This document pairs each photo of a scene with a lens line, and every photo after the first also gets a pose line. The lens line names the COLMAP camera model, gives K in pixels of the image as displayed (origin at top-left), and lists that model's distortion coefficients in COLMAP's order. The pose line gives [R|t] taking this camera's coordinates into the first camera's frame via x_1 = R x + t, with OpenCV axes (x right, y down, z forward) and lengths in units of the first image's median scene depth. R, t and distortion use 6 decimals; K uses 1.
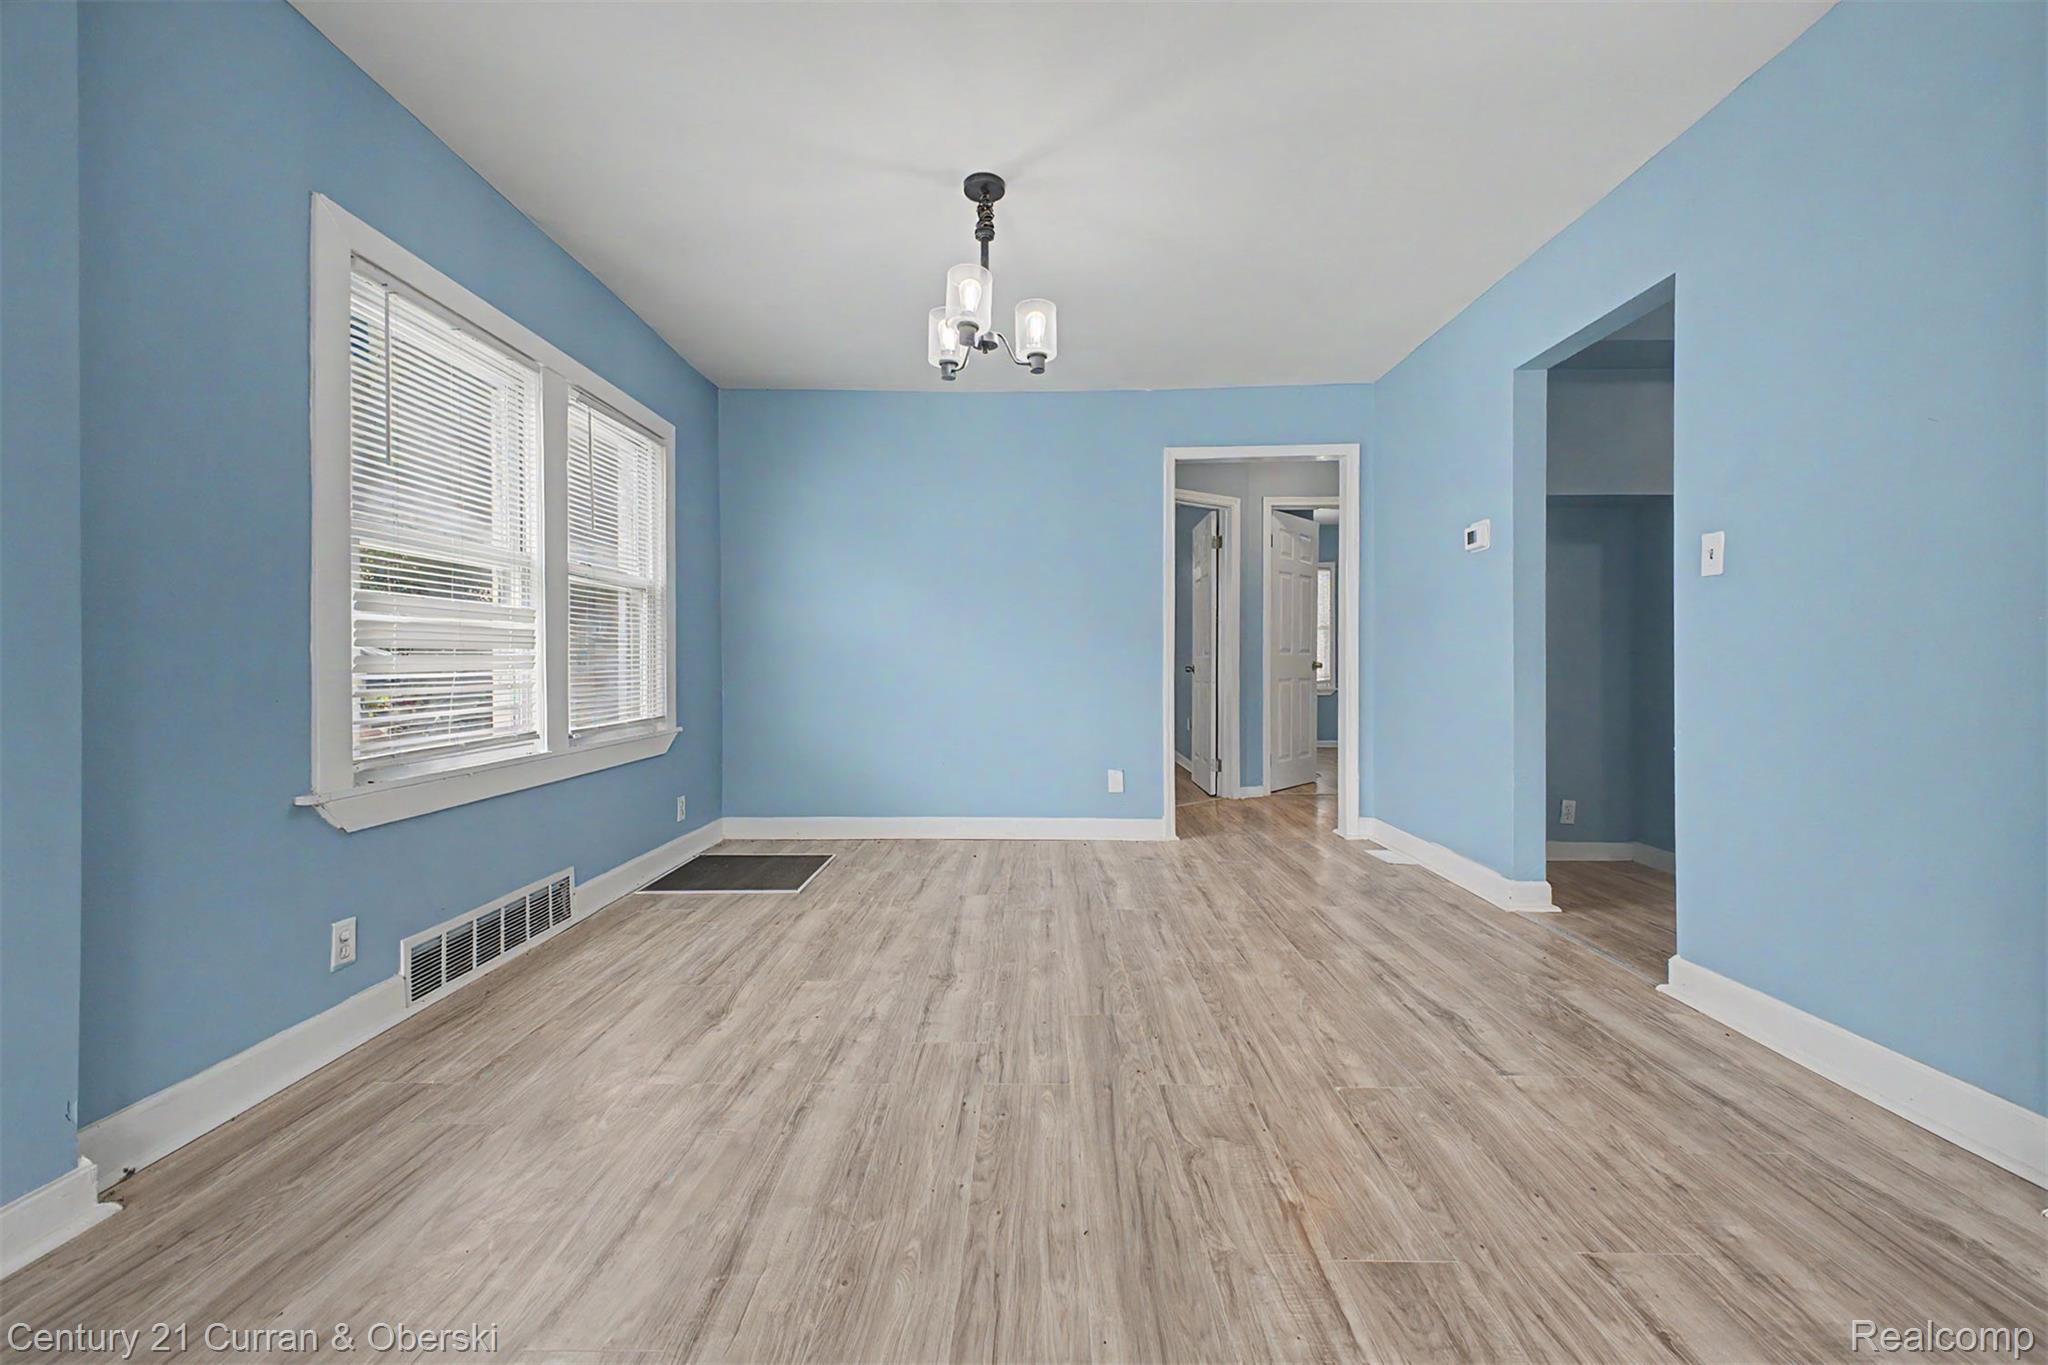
lens RADIAL K [[817.0, 0, 1023.1], [0, 817.0, 667.9], [0, 0, 1]] dist [0.016733, -0.004199]
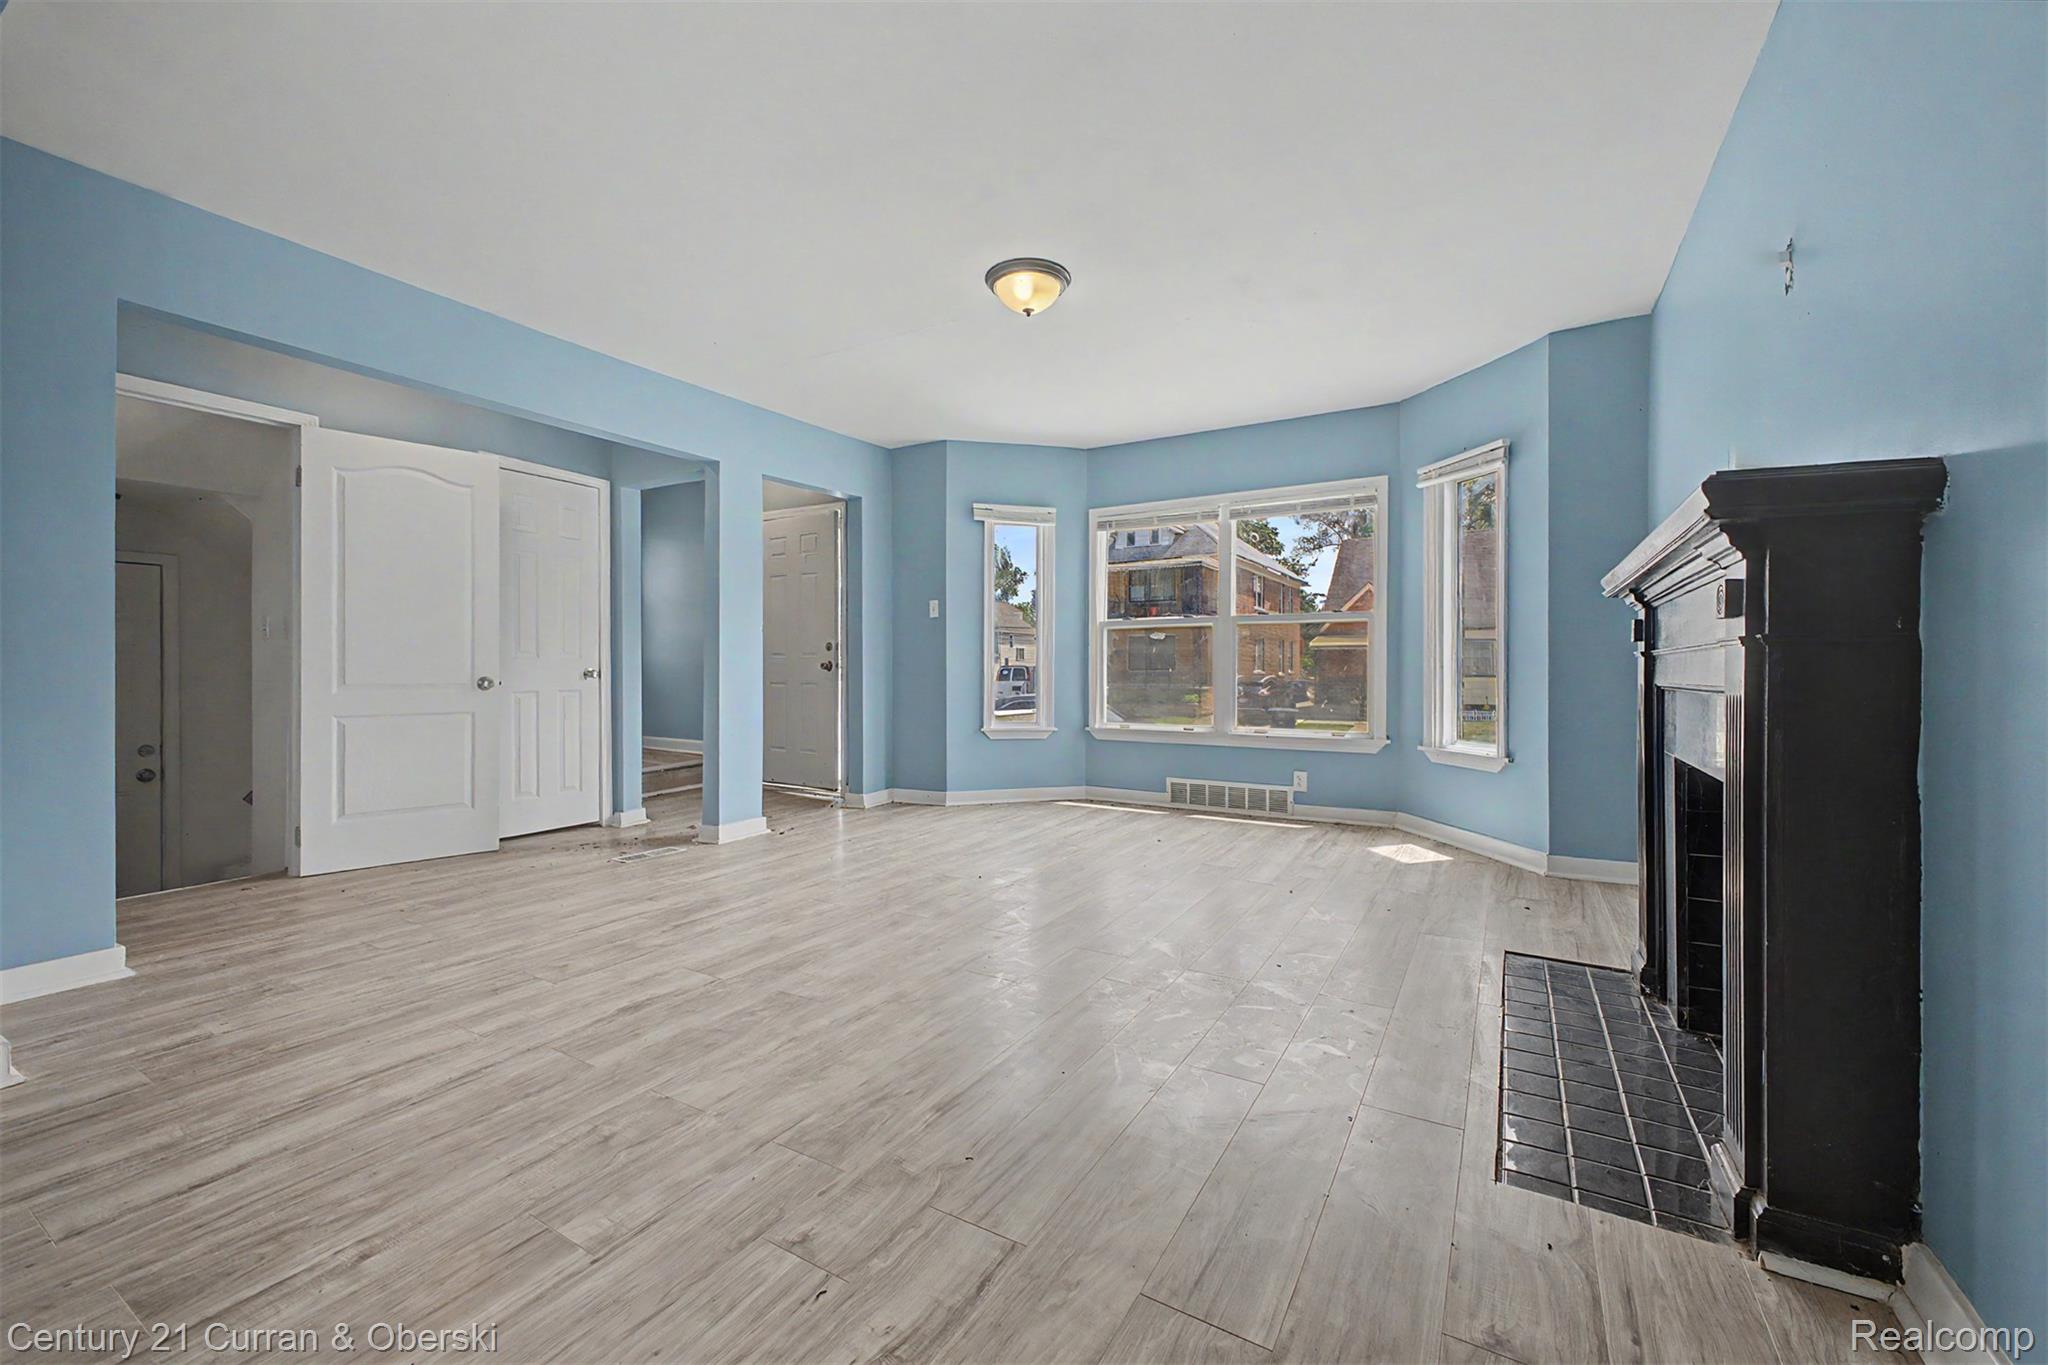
lens RADIAL K [[809.8, 0, 1034.6], [0, 809.8, 672.8], [0, 0, 1]] dist [0.024398, -0.010962]
pose [[-0.872259, 0.002240, 0.489038, -0.445038], [0.005087, 0.999977, 0.004493, 0.000569], [-0.489017, 0.006407, -0.872251, 0.649871]]
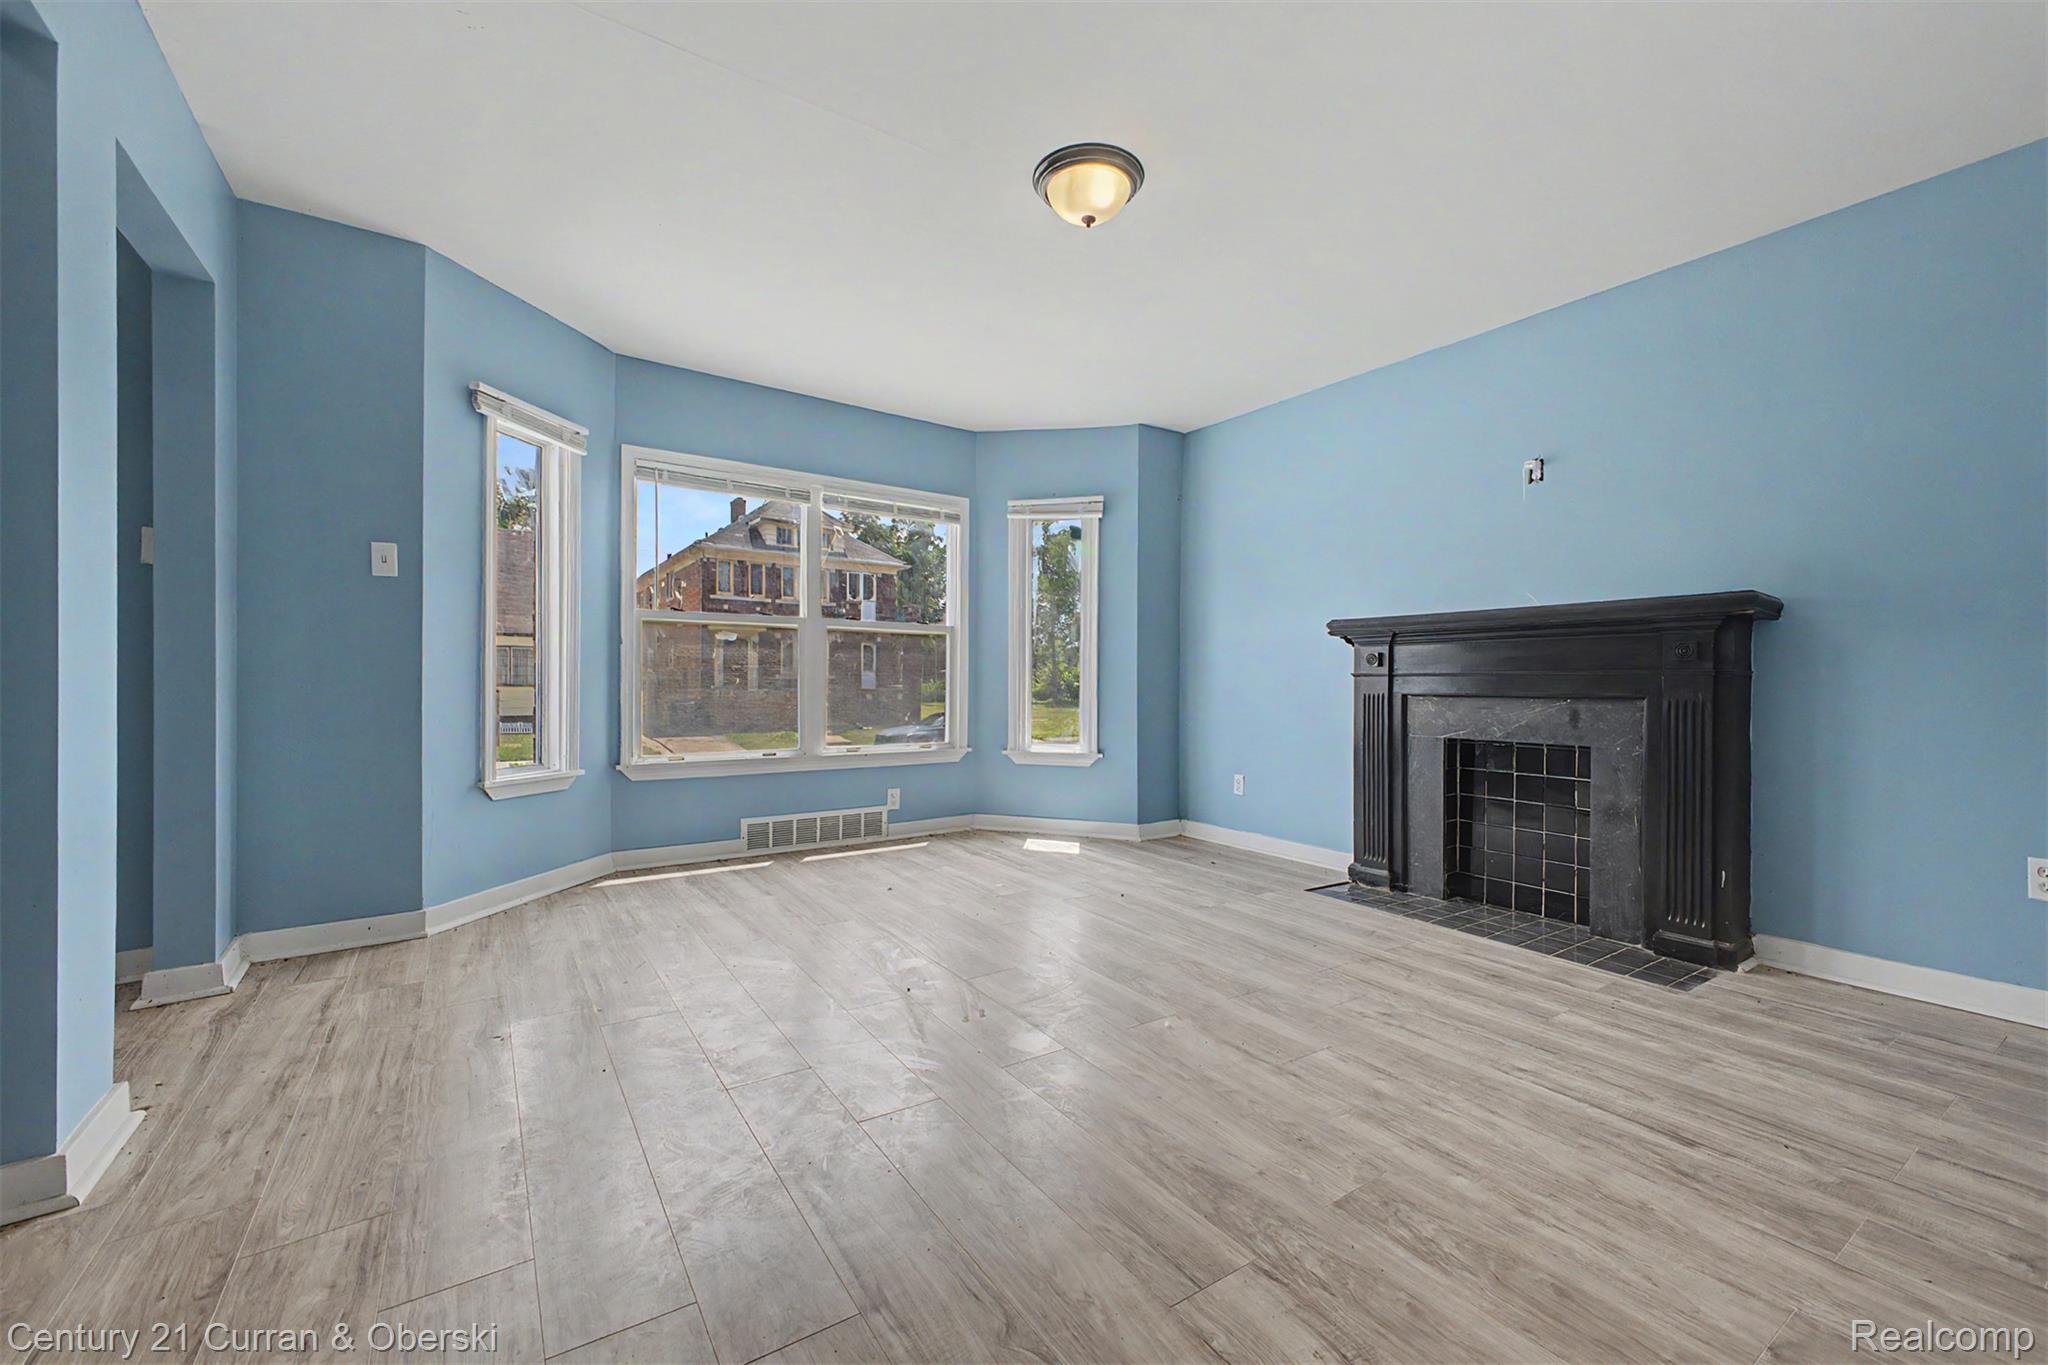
lens RADIAL K [[815.1, 0, 1032.9], [0, 815.1, 684.7], [0, 0, 1]] dist [0.024101, -0.010456]
pose [[-0.816997, 0.001438, -0.576640, 0.742937], [-0.004213, 0.999955, 0.008463, -0.004286], [0.576627, 0.009344, -0.816954, 0.338883]]
